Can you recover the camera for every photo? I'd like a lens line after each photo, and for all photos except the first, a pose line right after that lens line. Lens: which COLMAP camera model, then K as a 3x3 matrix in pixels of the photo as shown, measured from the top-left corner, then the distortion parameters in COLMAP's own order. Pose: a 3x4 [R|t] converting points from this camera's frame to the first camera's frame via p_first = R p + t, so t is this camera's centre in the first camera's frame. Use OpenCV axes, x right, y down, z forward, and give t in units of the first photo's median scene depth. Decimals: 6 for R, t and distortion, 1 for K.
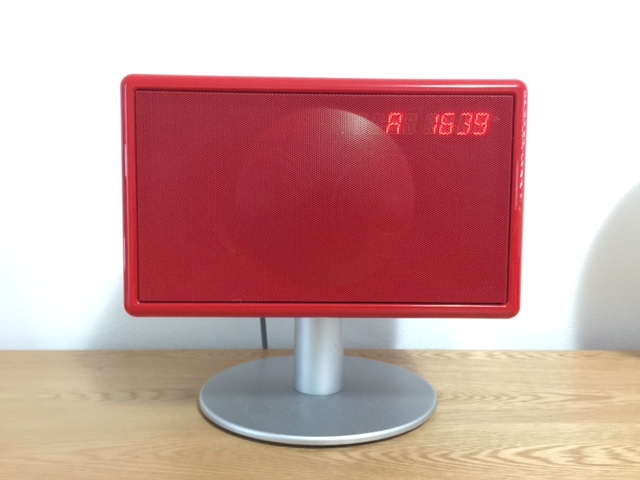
lens RADIAL K [[538.9, 0, 320.0], [0, 538.9, 240.0], [0, 0, 1]] dist [0.100497, -0.149462]
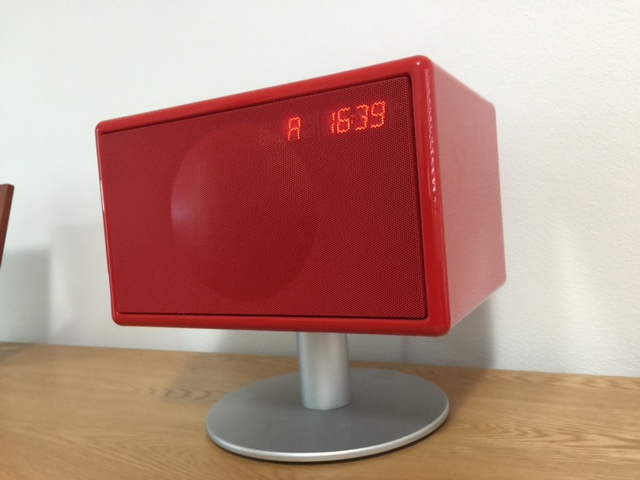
lens RADIAL K [[538.9, 0, 320.0], [0, 538.9, 240.0], [0, 0, 1]] dist [0.100497, -0.149462]
pose [[0.877229, -0.055587, -0.476843, 0.495021], [0.048991, 0.998454, -0.026265, 0.006950], [0.477566, -0.000321, 0.878596, 0.144966]]
